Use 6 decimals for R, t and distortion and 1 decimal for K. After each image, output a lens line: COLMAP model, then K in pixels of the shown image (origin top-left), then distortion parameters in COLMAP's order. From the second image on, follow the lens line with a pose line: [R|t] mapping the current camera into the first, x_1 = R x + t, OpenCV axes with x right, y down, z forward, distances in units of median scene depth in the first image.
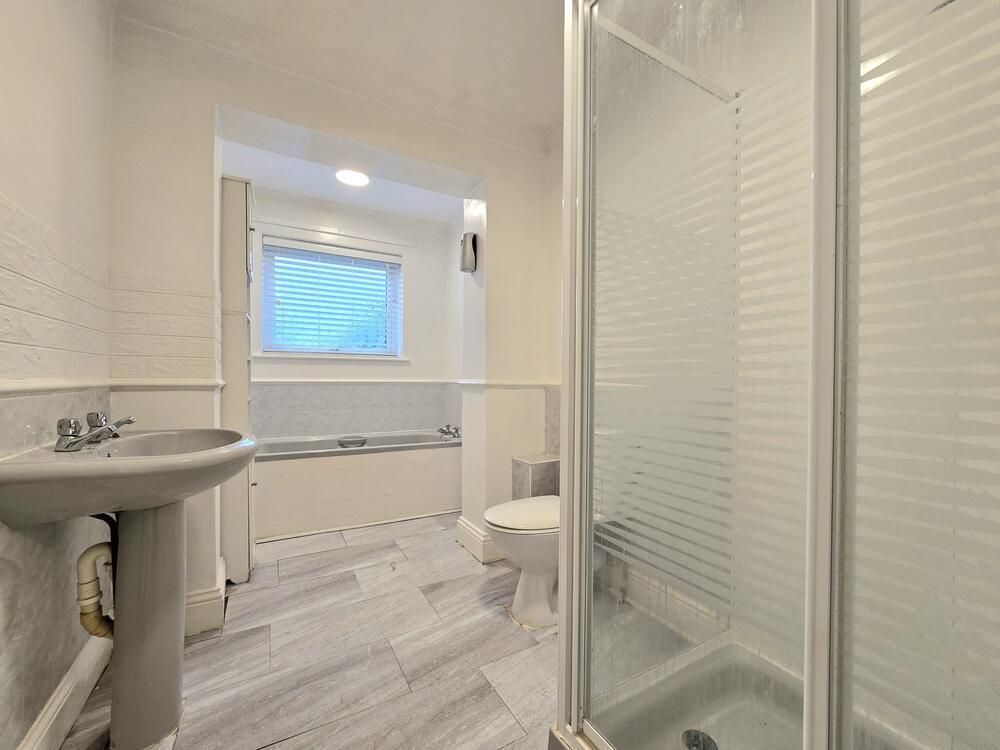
lens RADIAL K [[411.3, 0, 500.9], [0, 411.3, 382.8], [0, 0, 1]] dist [-0.002070, -0.000403]
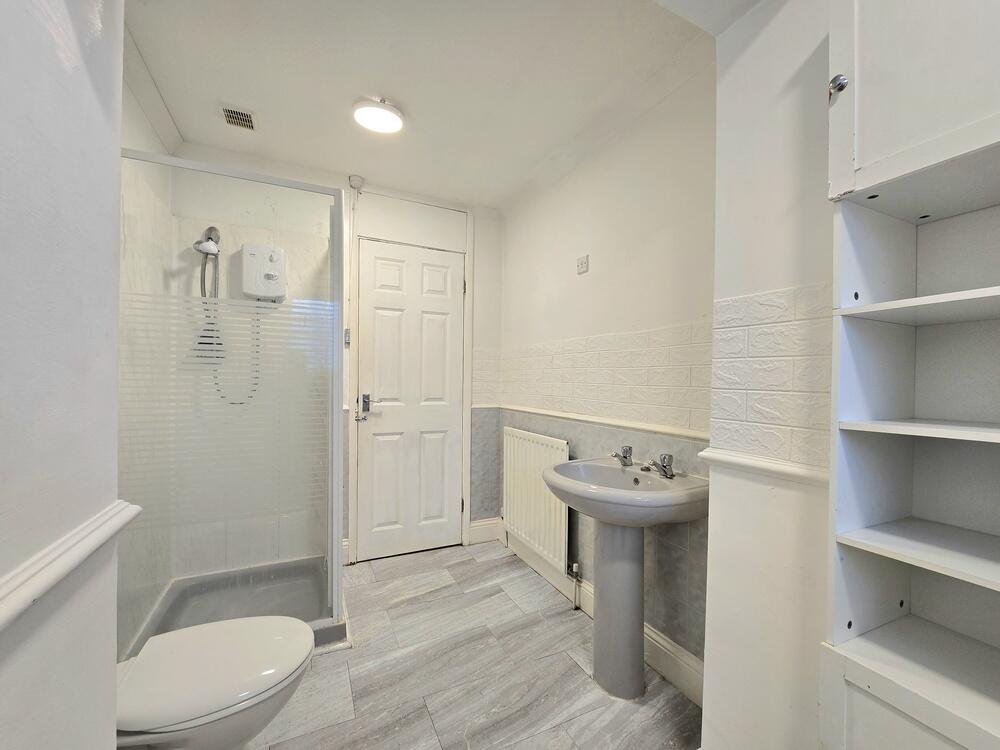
lens RADIAL K [[411.3, 0, 500.9], [0, 411.3, 382.8], [0, 0, 1]] dist [-0.002070, -0.000403]
pose [[-0.997134, -0.017154, 0.073680, -0.518687], [-0.016111, 0.999762, 0.014725, -0.153696], [-0.073915, 0.013496, -0.997173, 2.182703]]
